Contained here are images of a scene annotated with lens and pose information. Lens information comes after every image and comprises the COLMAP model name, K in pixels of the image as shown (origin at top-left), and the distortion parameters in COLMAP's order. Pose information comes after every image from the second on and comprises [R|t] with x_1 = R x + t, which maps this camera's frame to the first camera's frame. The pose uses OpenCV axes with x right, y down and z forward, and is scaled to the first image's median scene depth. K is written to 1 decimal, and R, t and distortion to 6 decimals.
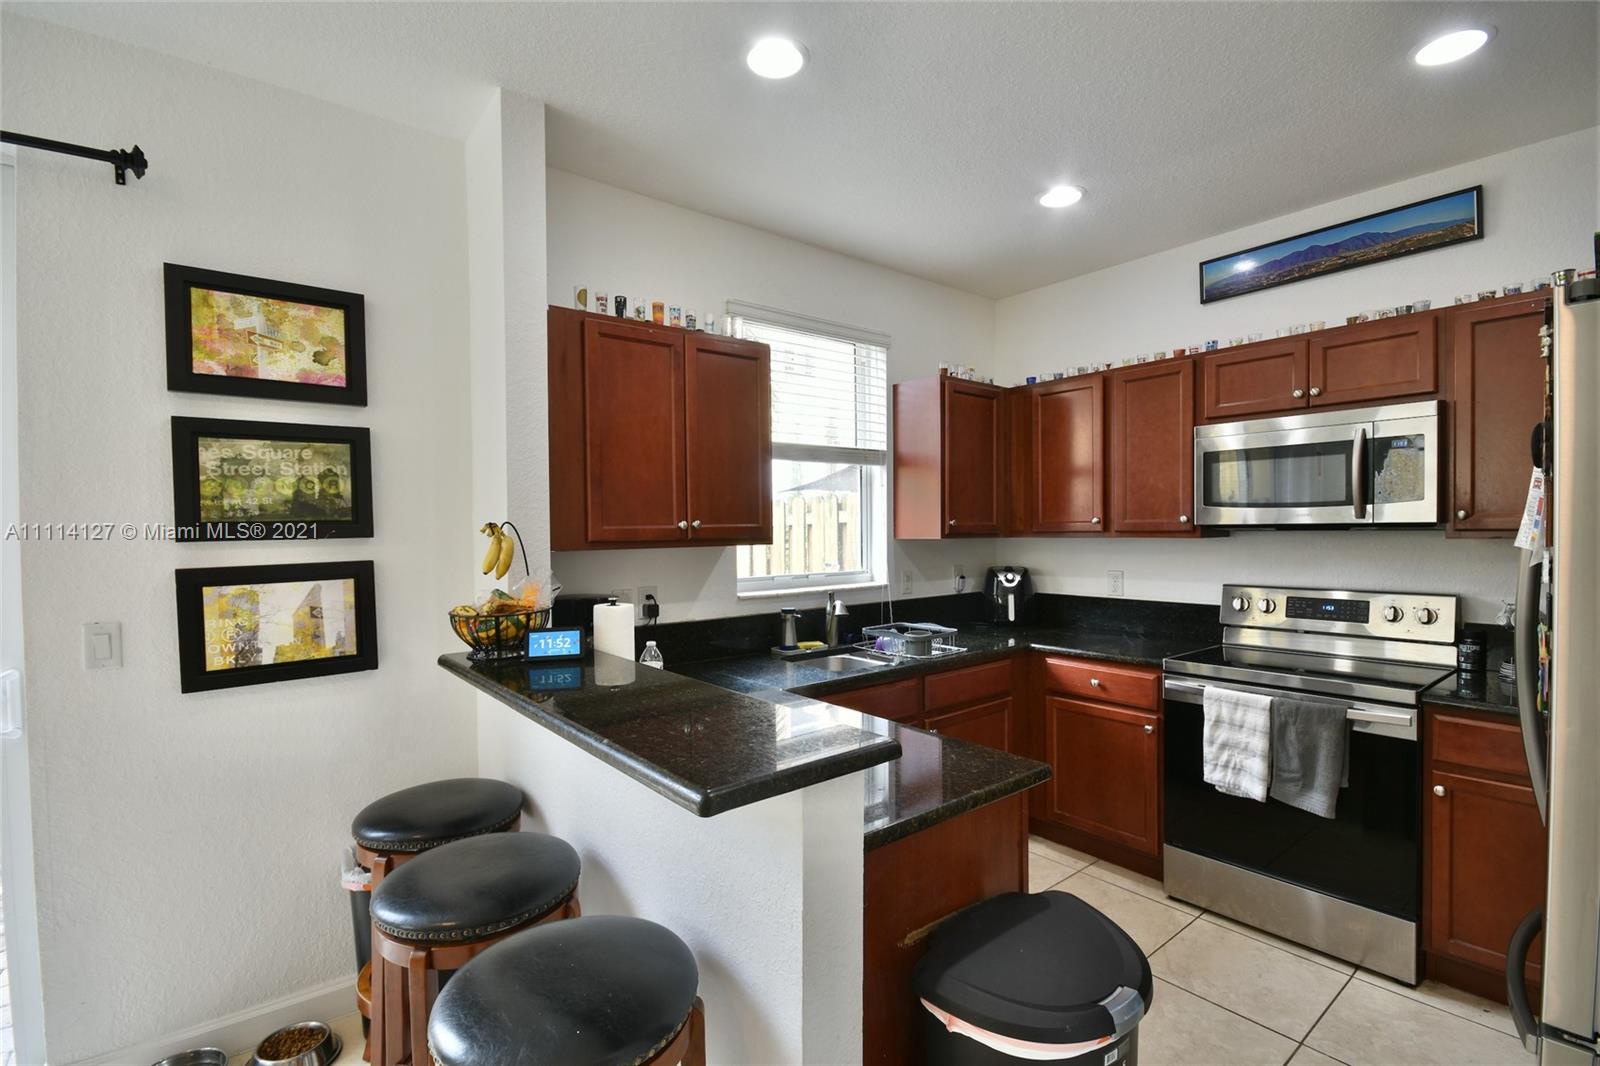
lens RADIAL K [[740.4, 0, 798.0], [0, 740.4, 539.0], [0, 0, 1]] dist [0.016923, -0.009890]
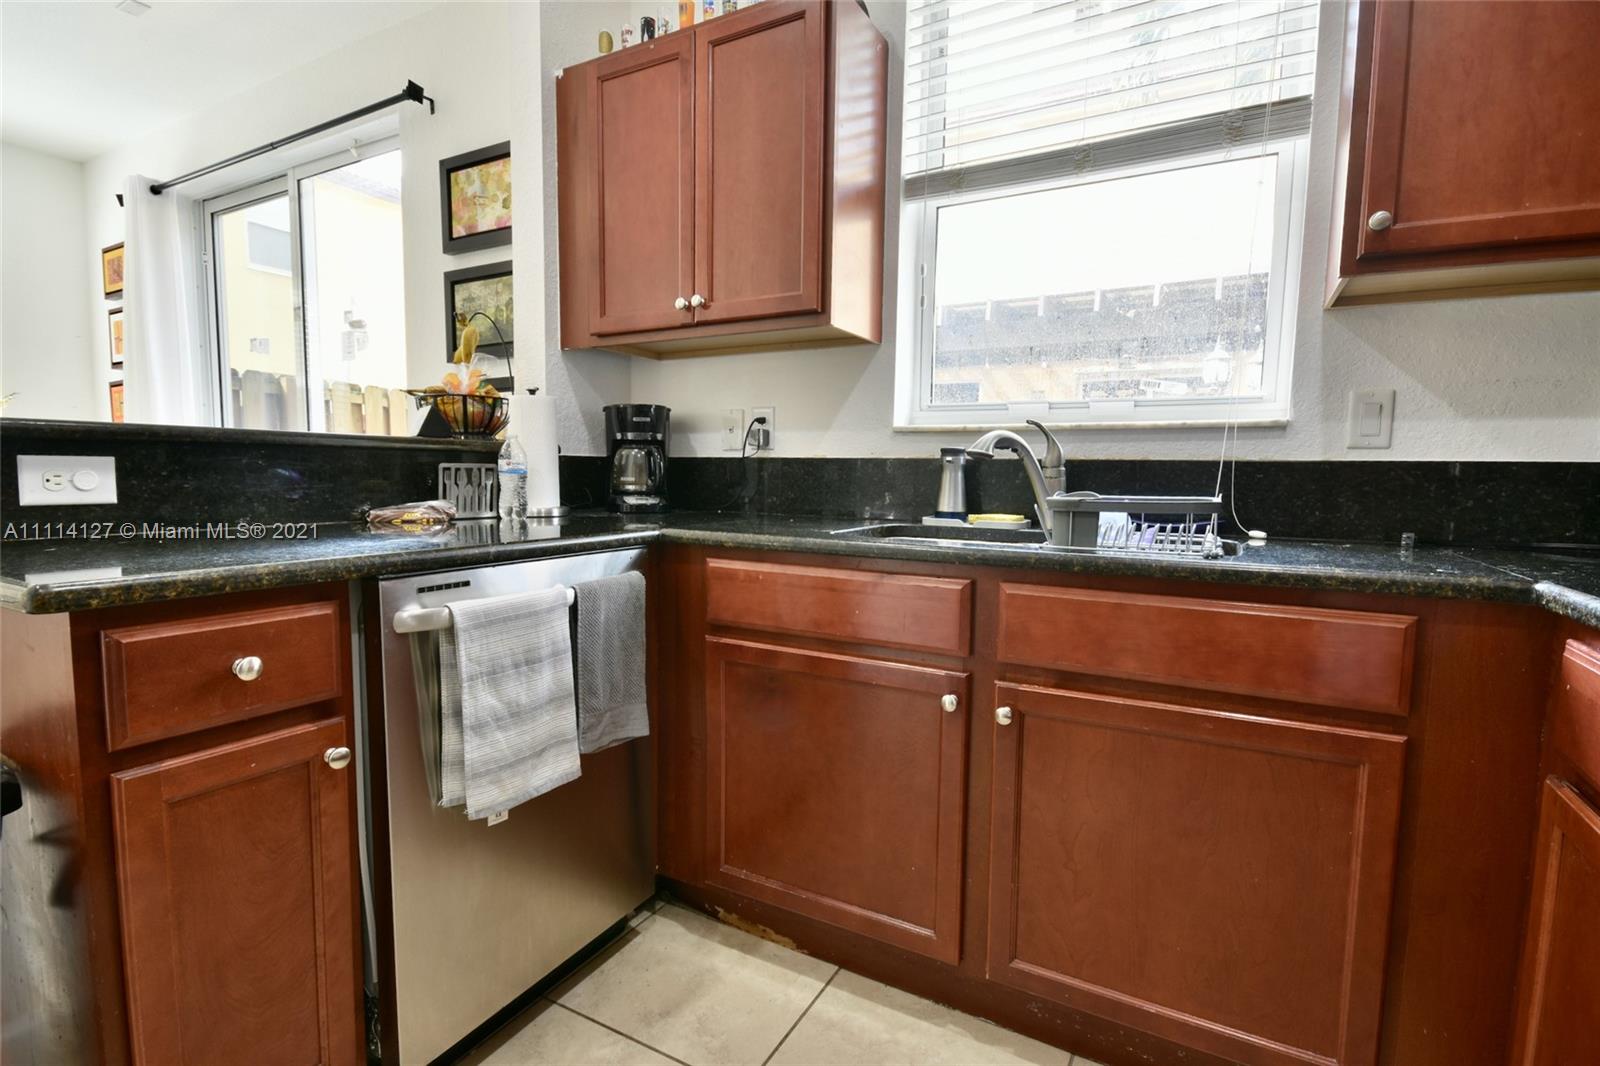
lens RADIAL K [[768.1, 0, 794.8], [0, 768.1, 536.7], [0, 0, 1]] dist [-0.001134, -0.000117]
pose [[0.375344, 0.096539, -0.921844, 0.578808], [-0.032703, 0.995321, 0.090919, 0.130502], [0.926308, -0.003979, 0.376745, 0.772998]]
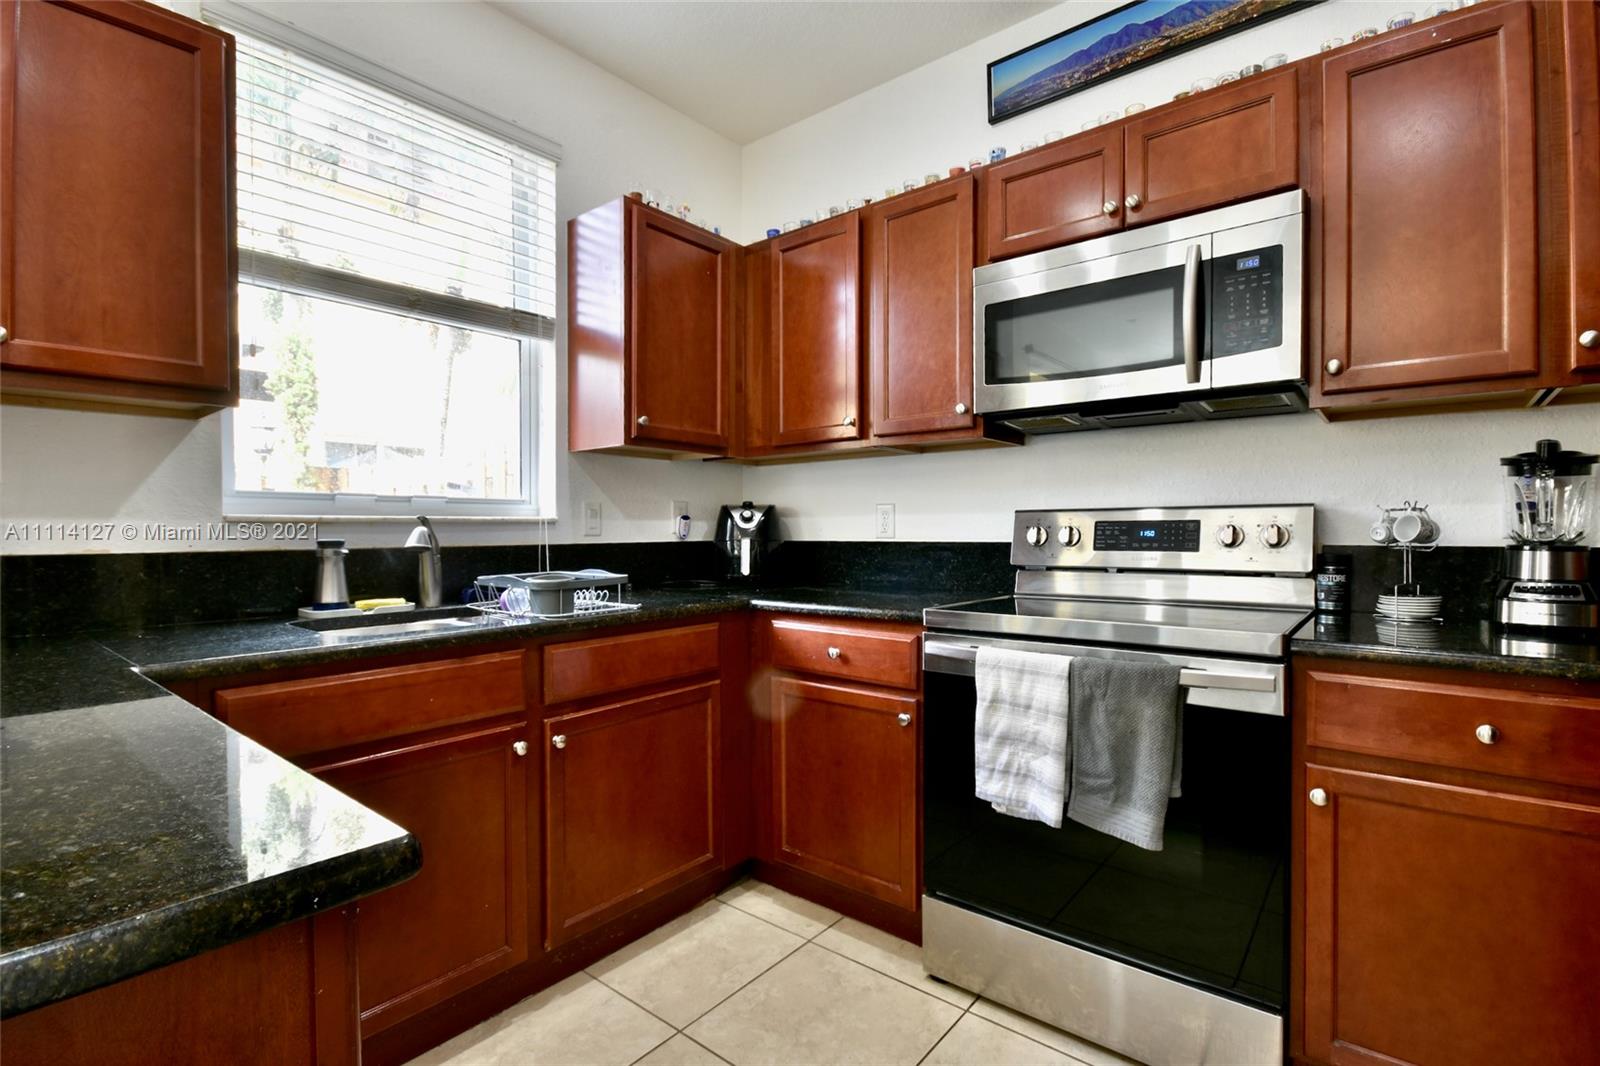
lens RADIAL K [[768.1, 0, 794.8], [0, 768.1, 536.7], [0, 0, 1]] dist [-0.001134, -0.000117]
pose [[0.979512, 0.005163, 0.201321, 0.261419], [-0.004064, 0.999974, -0.005873, 0.108724], [-0.201346, 0.004935, 0.979508, 0.389377]]
